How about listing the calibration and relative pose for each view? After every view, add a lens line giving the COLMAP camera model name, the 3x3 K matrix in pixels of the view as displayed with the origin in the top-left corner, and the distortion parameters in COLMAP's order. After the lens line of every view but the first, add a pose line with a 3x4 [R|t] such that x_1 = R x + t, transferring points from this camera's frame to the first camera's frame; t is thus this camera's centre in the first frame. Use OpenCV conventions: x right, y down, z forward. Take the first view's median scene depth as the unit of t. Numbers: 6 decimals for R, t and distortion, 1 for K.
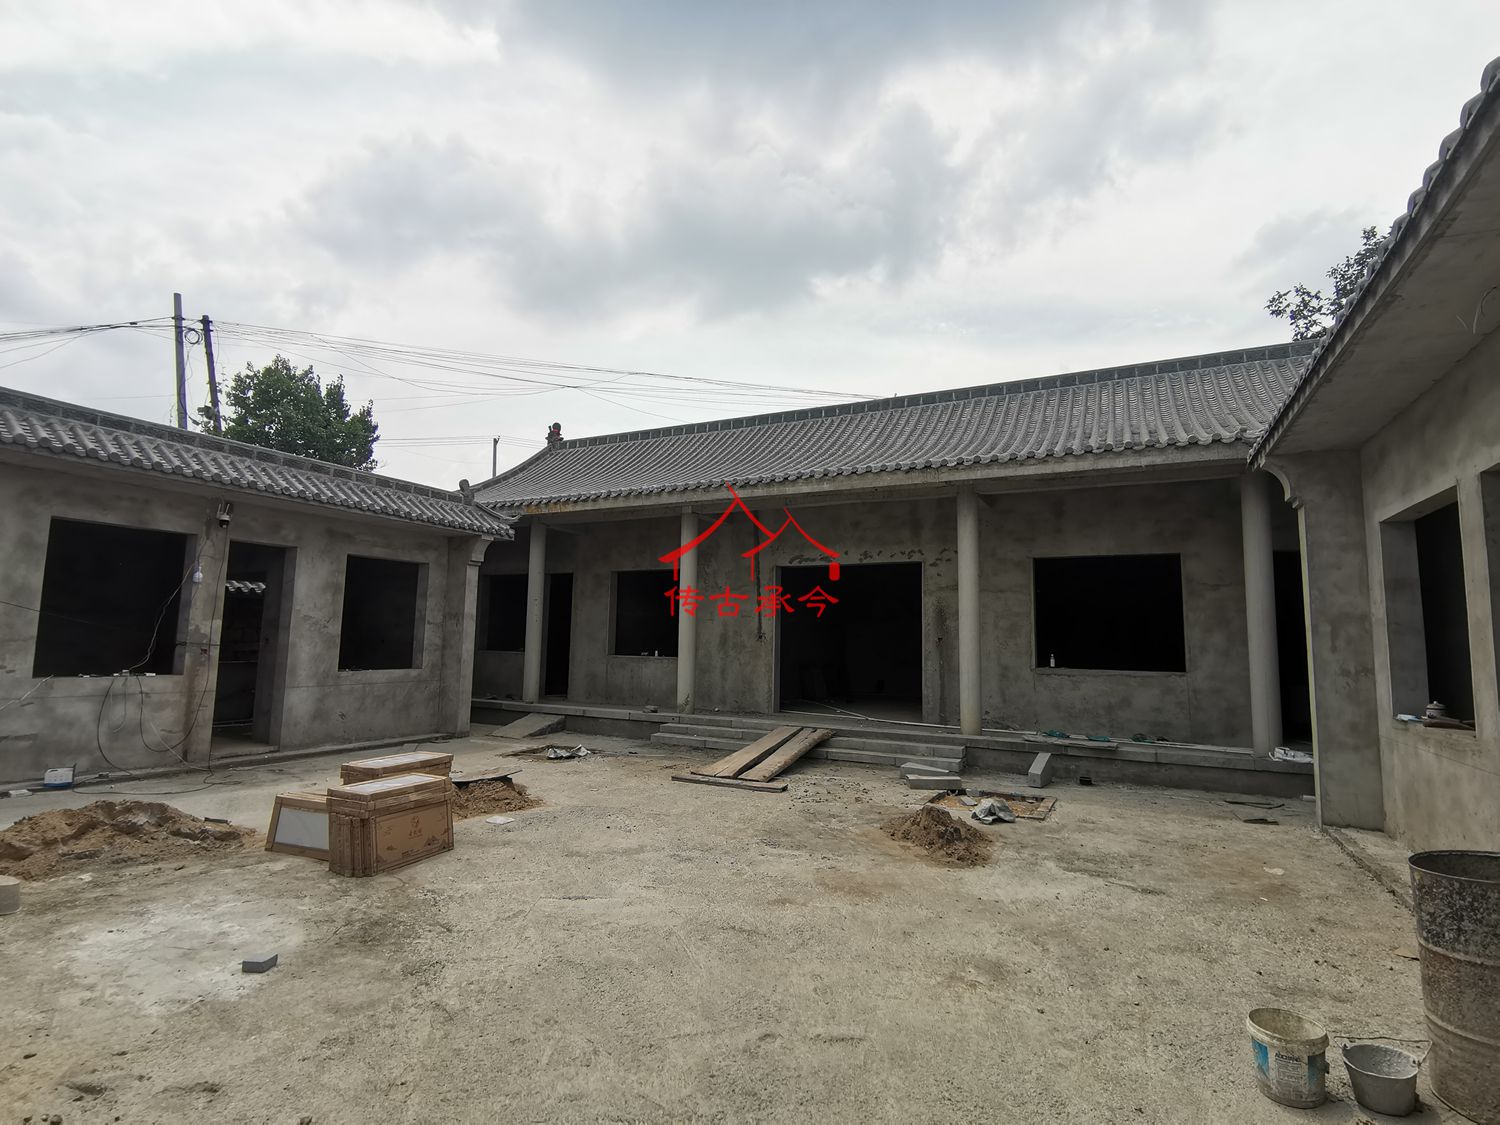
lens RADIAL K [[730.2, 0, 748.9], [0, 730.2, 559.7], [0, 0, 1]] dist [0.023962, -0.027561]
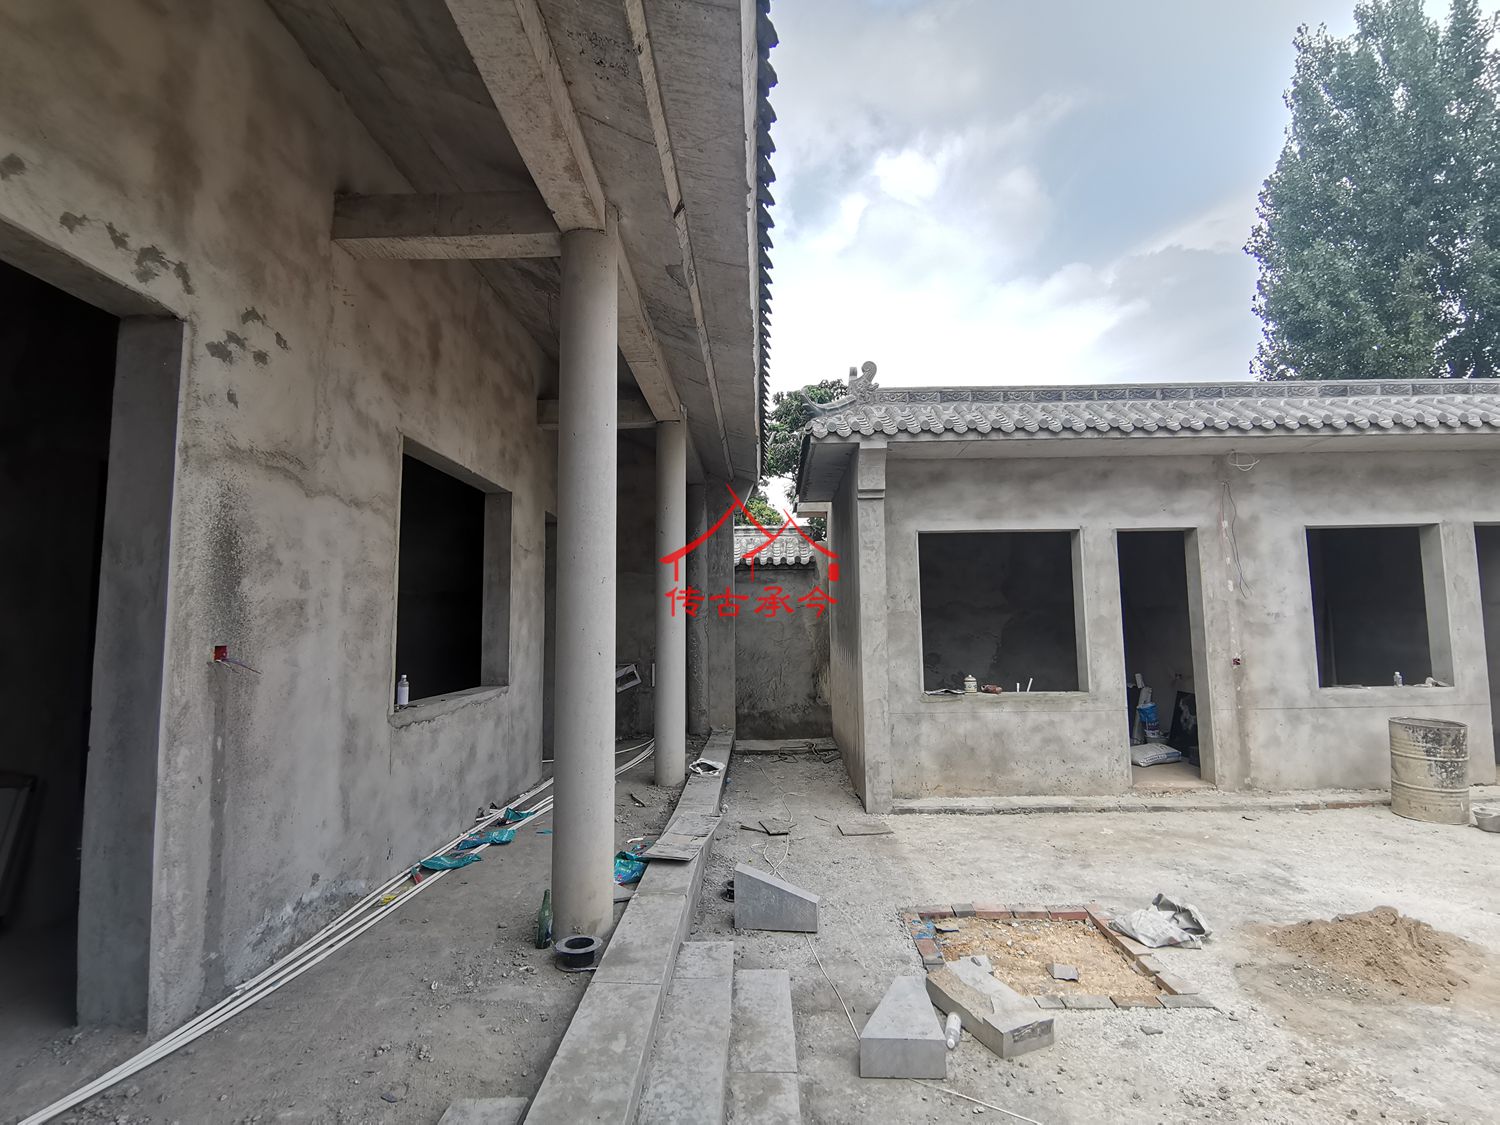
lens RADIAL K [[730.2, 0, 748.9], [0, 730.2, 559.7], [0, 0, 1]] dist [0.023962, -0.027561]
pose [[-0.439938, 0.069555, 0.895330, -0.071655], [-0.094405, 0.987890, -0.123133, 0.144032], [-0.893052, -0.138694, -0.428044, 1.492697]]
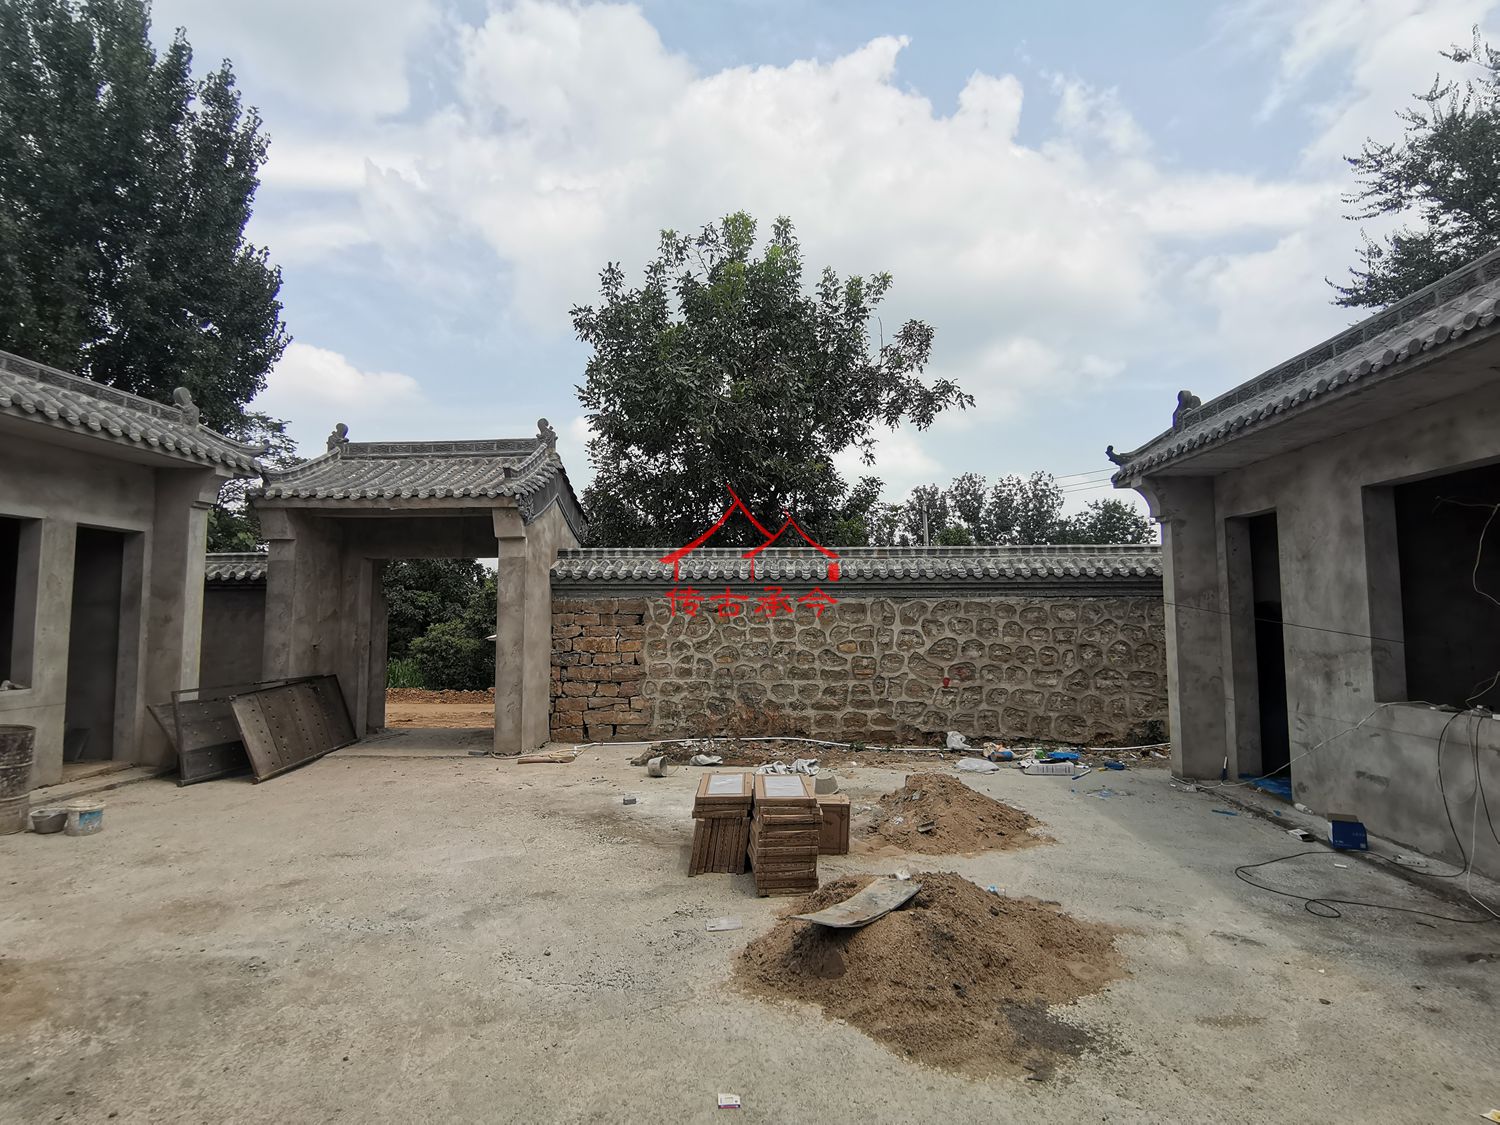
lens RADIAL K [[730.2, 0, 748.9], [0, 730.2, 559.7], [0, 0, 1]] dist [0.023962, -0.027561]
pose [[-0.919037, -0.047665, -0.391280, -0.079021], [0.028256, 0.982141, -0.186011, 0.140214], [0.393158, -0.182007, -0.901277, 1.448287]]
